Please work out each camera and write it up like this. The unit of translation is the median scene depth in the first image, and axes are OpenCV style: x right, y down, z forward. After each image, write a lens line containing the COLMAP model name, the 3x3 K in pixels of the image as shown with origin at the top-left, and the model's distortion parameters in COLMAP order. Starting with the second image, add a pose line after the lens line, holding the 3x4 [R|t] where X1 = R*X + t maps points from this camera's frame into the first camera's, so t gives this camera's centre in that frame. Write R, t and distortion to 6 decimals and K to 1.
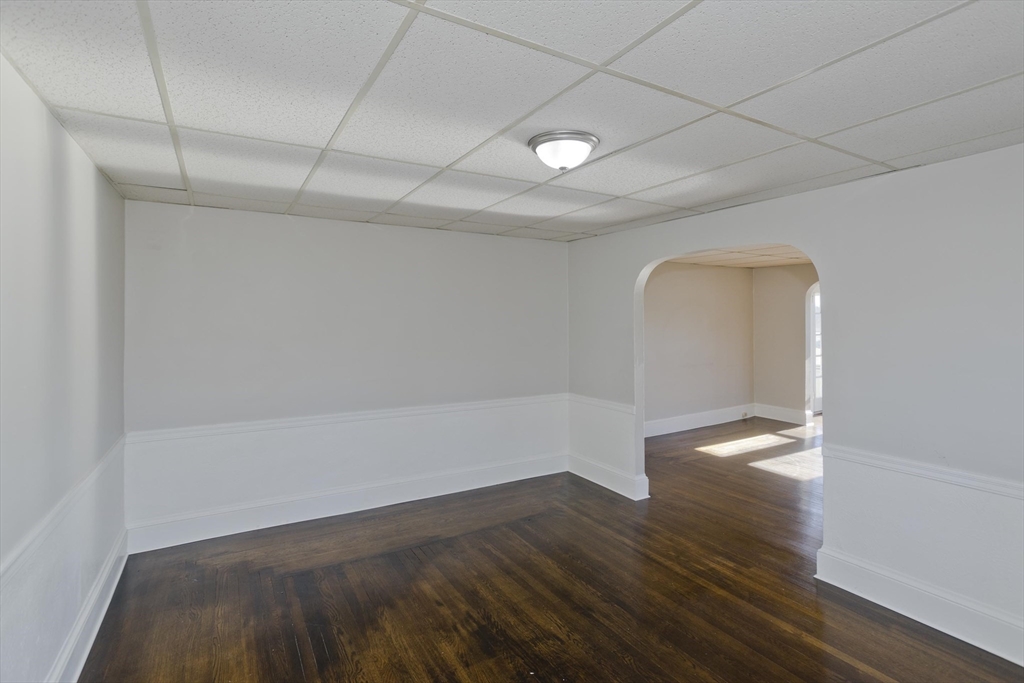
lens RADIAL K [[513.9, 0, 501.2], [0, 513.9, 336.7], [0, 0, 1]] dist [-0.047966, 0.030898]
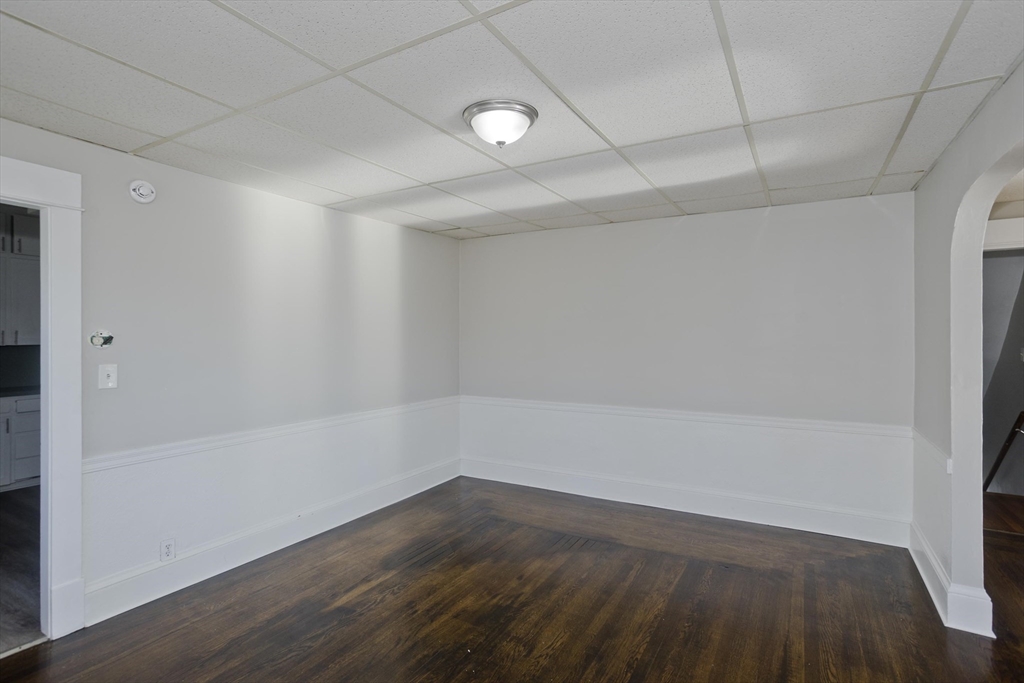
lens RADIAL K [[513.9, 0, 501.2], [0, 513.9, 336.7], [0, 0, 1]] dist [-0.047966, 0.030898]
pose [[0.460660, 0.002661, -0.887572, 0.712724], [-0.023289, 0.999687, -0.009090, 0.027661], [0.887271, 0.024858, 0.460578, 0.407577]]
